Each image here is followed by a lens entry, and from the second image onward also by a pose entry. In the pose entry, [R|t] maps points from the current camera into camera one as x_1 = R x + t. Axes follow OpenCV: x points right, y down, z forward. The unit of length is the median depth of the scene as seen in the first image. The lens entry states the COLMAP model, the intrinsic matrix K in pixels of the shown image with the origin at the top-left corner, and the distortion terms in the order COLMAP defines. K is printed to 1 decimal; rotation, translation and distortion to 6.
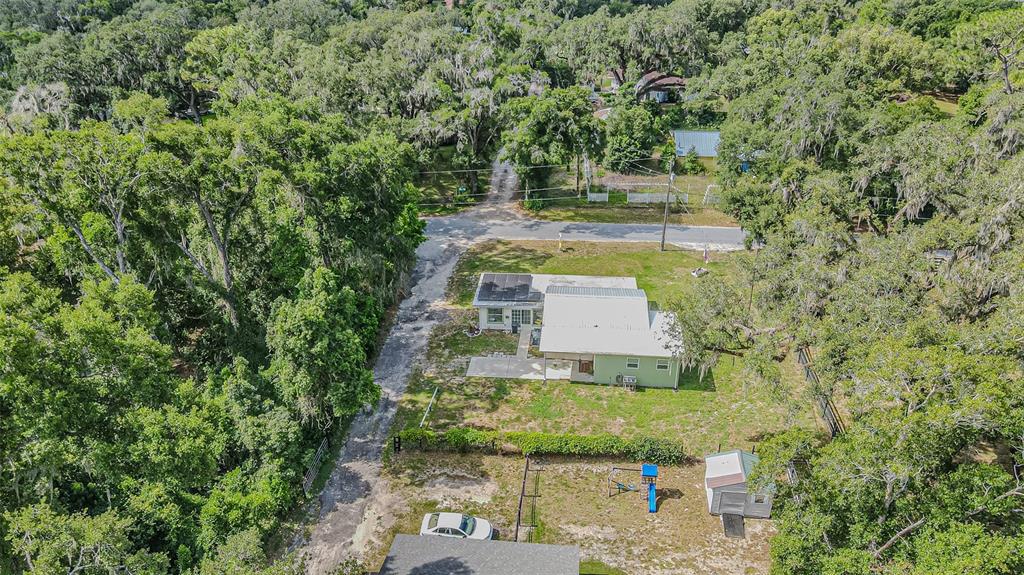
lens RADIAL K [[761.8, 0, 512.0], [0, 761.8, 287.5], [0, 0, 1]] dist [-0.007010, 0.043402]
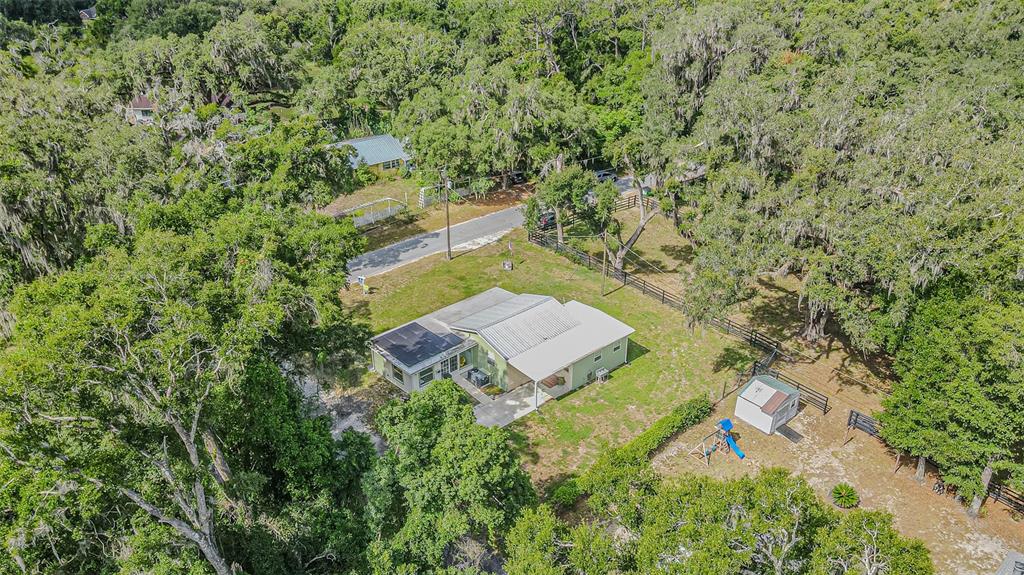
lens RADIAL K [[761.8, 0, 512.0], [0, 761.8, 287.5], [0, 0, 1]] dist [-0.007010, 0.043402]
pose [[0.672563, -0.327782, 0.663490, -0.566503], [0.327399, 0.935837, 0.130453, -0.158531], [-0.663678, 0.129488, 0.736725, 0.294750]]
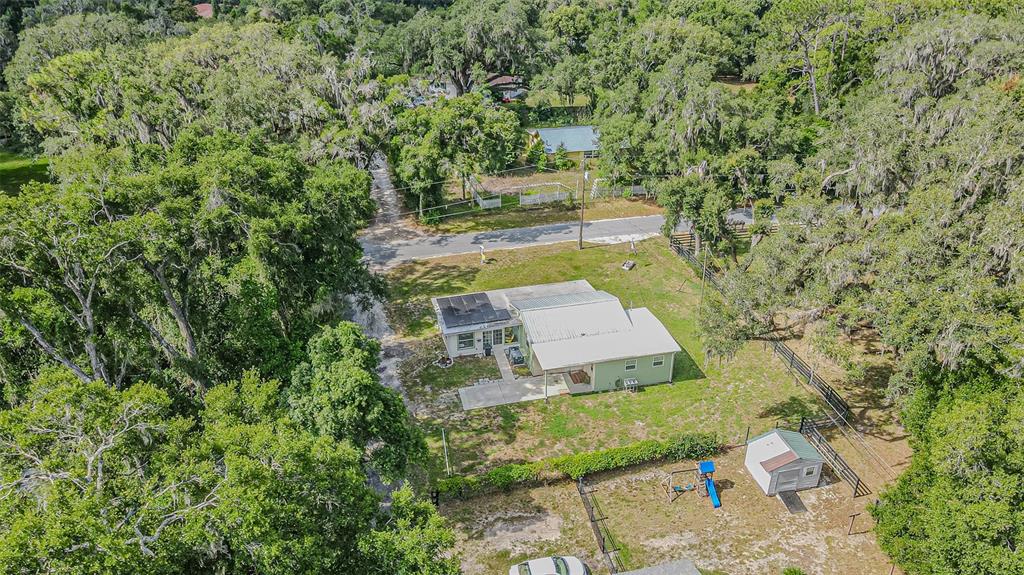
lens RADIAL K [[761.8, 0, 512.0], [0, 761.8, 287.5], [0, 0, 1]] dist [-0.007010, 0.043402]
pose [[0.942640, -0.149719, 0.298354, -0.267422], [0.149411, 0.988484, 0.023978, -0.048017], [-0.298508, 0.021974, 0.954154, 0.084826]]
